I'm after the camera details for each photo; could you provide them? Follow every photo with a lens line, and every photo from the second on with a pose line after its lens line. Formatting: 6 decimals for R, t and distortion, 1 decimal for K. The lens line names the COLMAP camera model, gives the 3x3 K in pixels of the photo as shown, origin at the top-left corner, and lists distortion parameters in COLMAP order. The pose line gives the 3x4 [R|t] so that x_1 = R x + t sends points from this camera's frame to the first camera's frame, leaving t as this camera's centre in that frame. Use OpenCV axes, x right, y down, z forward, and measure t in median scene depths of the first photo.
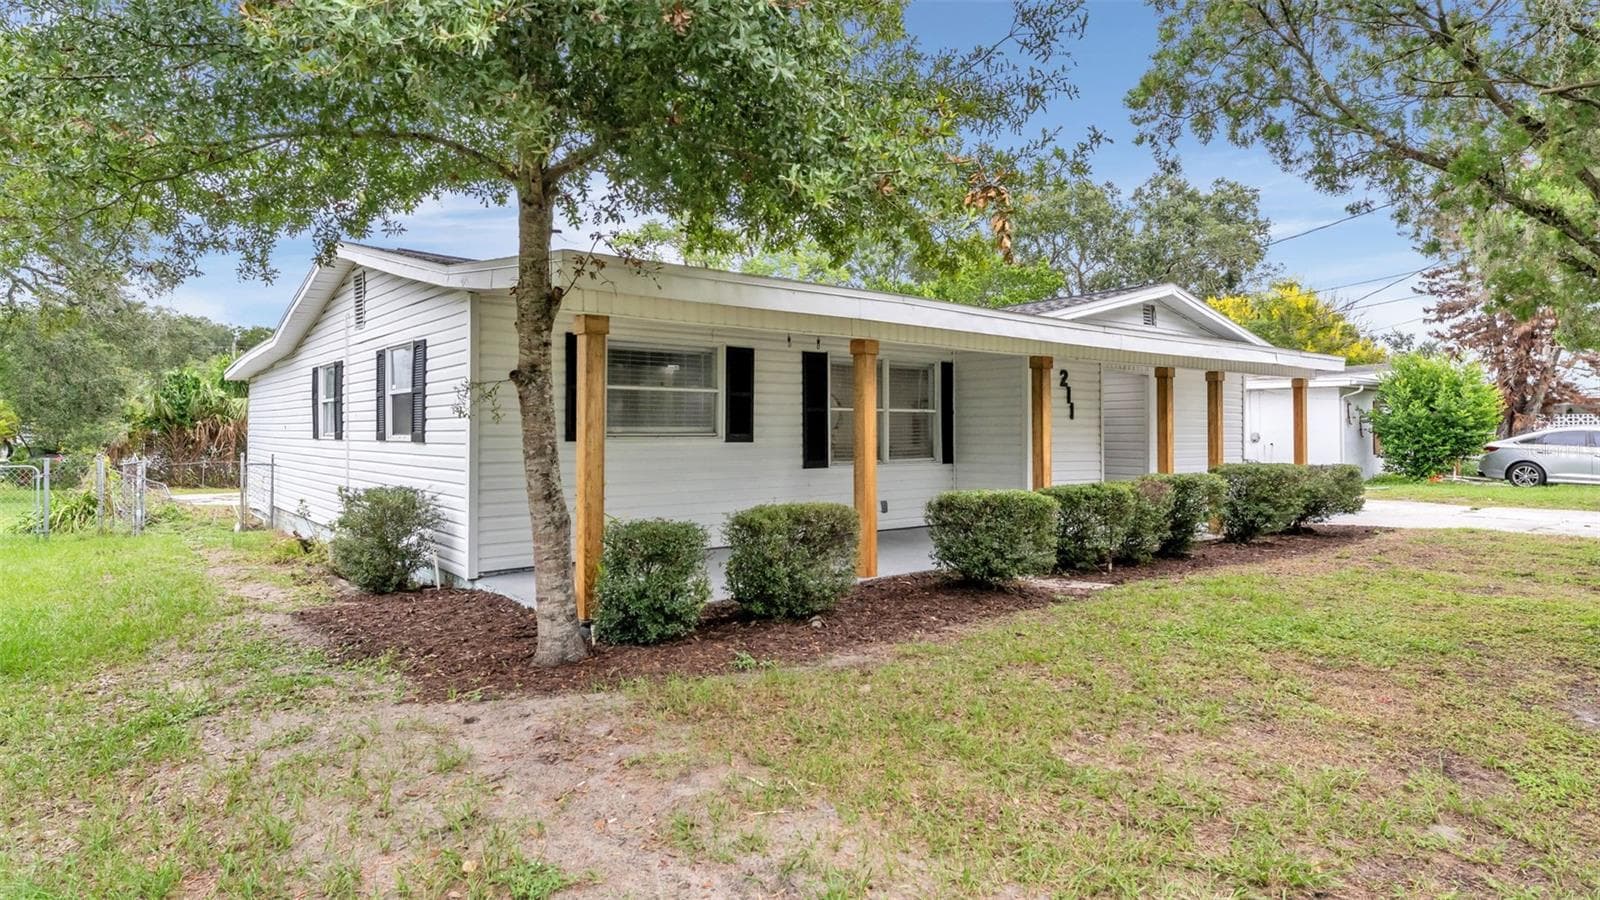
lens RADIAL K [[840.4, 0, 800.0], [0, 840.4, 450.0], [0, 0, 1]] dist [-0.000857, -0.000052]
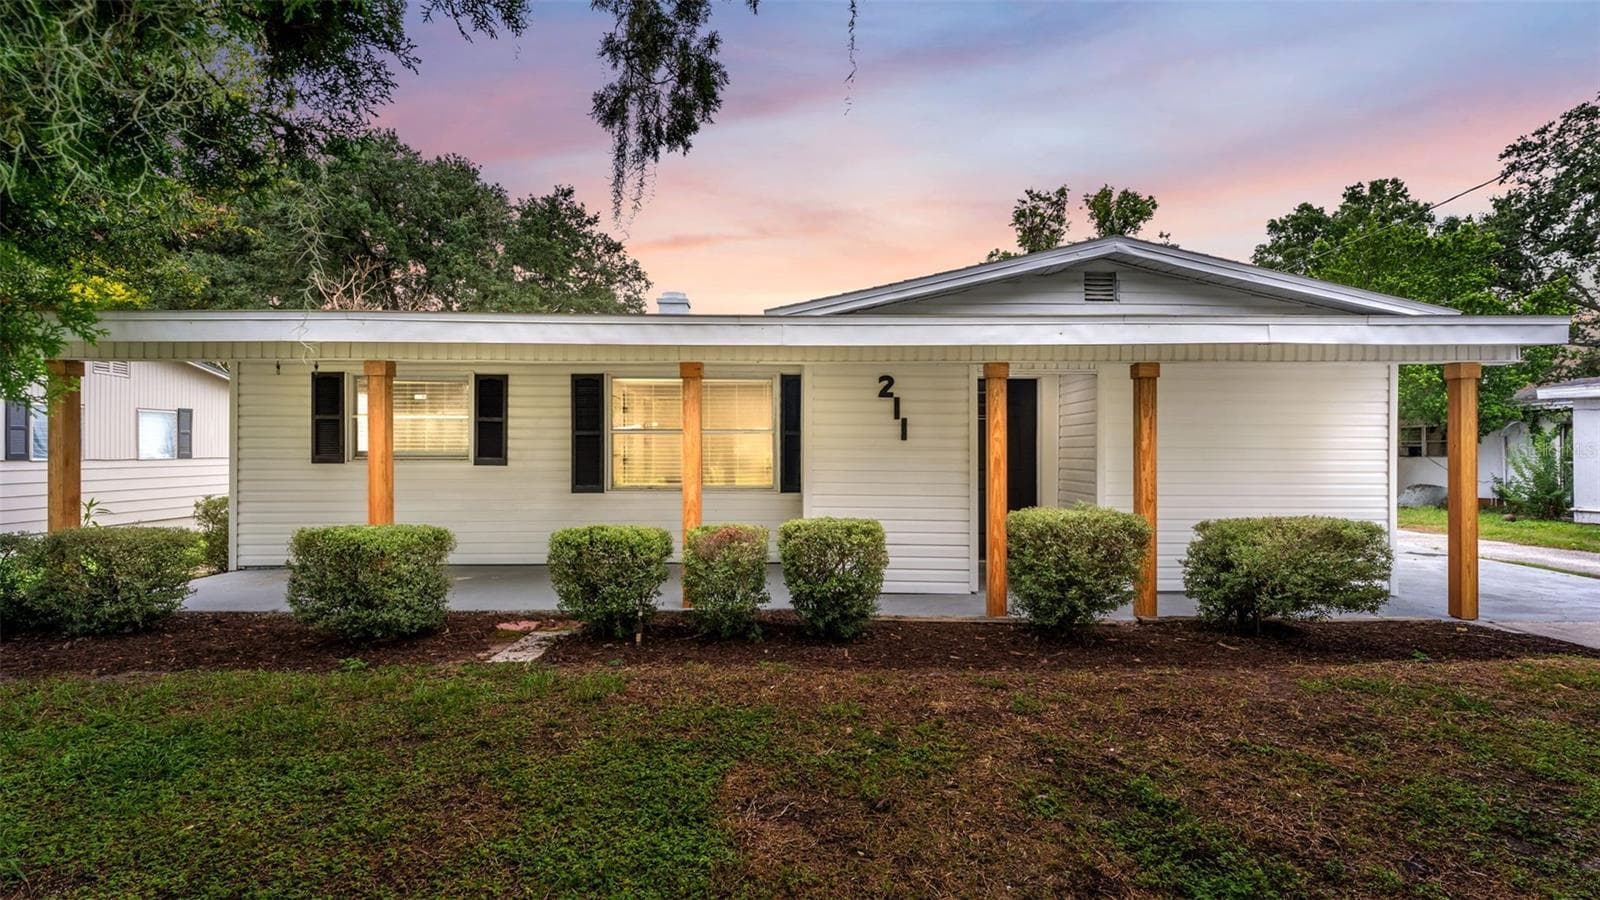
lens RADIAL K [[741.1, 0, 800.0], [0, 741.1, 450.0], [0, 0, 1]] dist [-0.001182, -0.000267]
pose [[0.799595, 0.002909, -0.600532, 0.722332], [-0.012619, 0.999849, -0.011958, -0.020725], [0.600407, 0.017140, 0.799511, 0.460856]]
